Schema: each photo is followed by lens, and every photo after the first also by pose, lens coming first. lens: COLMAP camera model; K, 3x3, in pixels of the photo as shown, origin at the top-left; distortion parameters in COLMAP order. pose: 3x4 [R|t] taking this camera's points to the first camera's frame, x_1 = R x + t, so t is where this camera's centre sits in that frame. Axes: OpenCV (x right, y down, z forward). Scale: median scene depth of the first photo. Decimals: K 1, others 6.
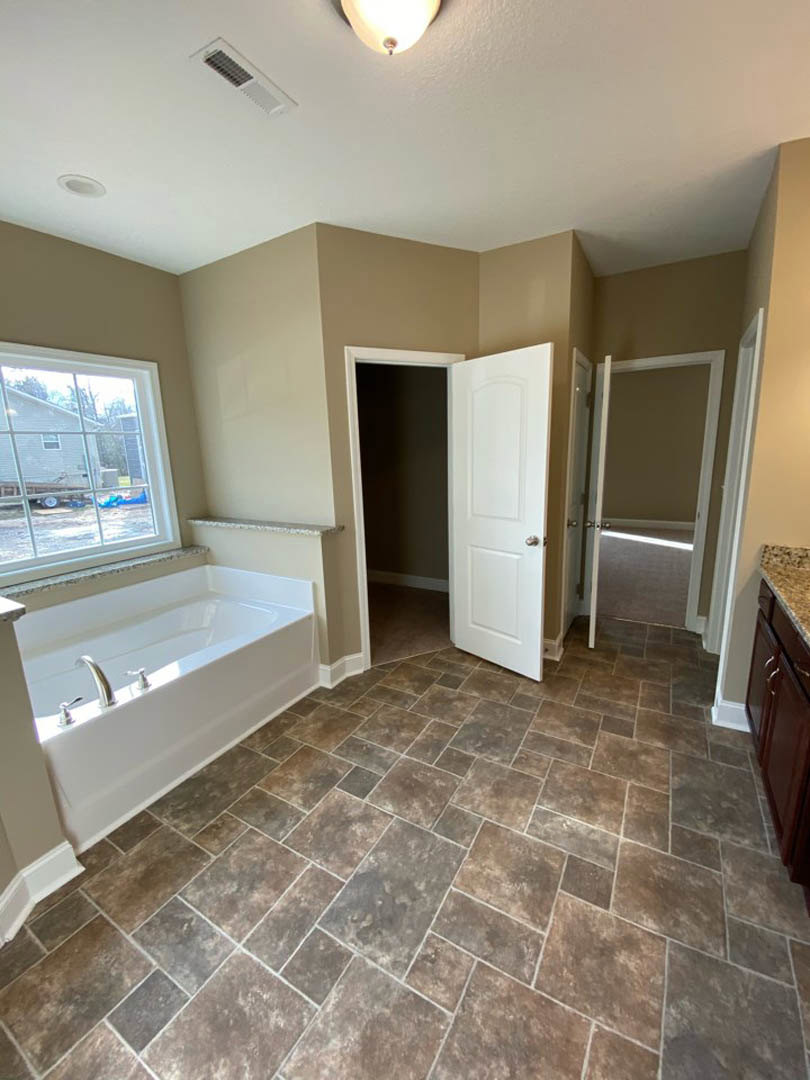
lens RADIAL K [[438.1, 0, 406.6], [0, 438.1, 541.4], [0, 0, 1]] dist [0.016017, -0.018493]
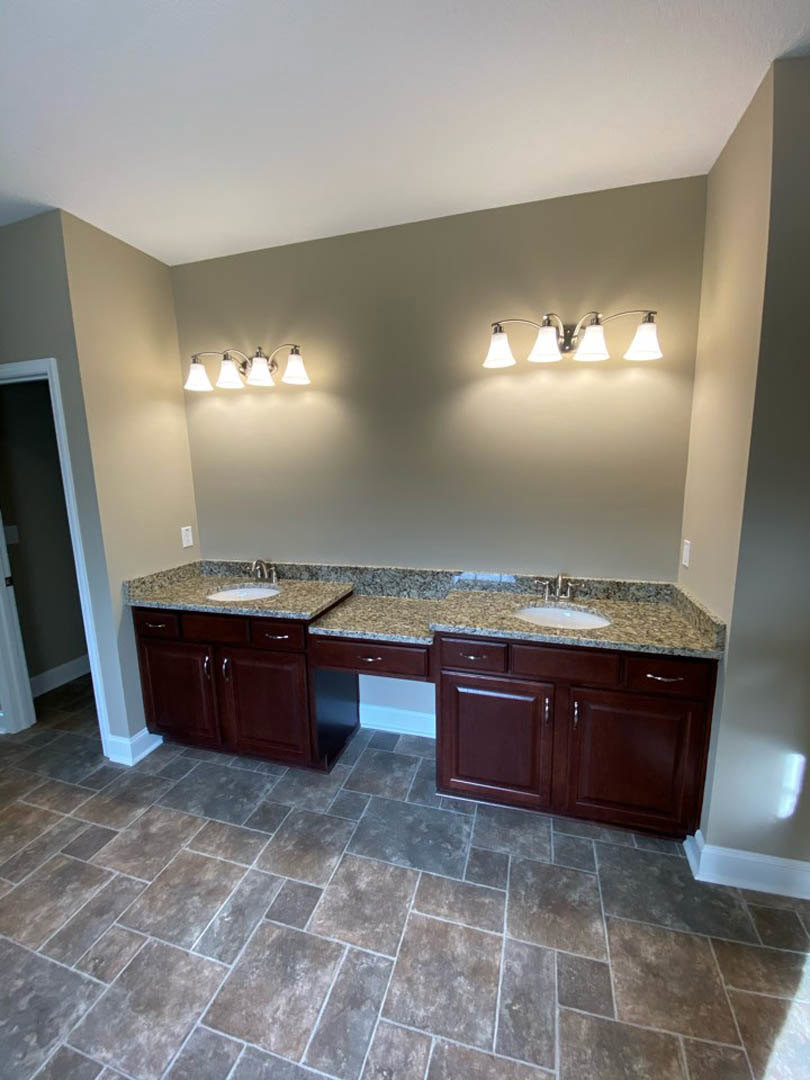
lens RADIAL K [[441.5, 0, 408.7], [0, 441.5, 541.2], [0, 0, 1]] dist [0.016455, -0.019179]
pose [[-0.247026, -0.128895, 0.960398, -0.613903], [0.228153, 0.955513, 0.186923, -0.201815], [-0.941767, 0.265293, -0.206628, 0.819840]]
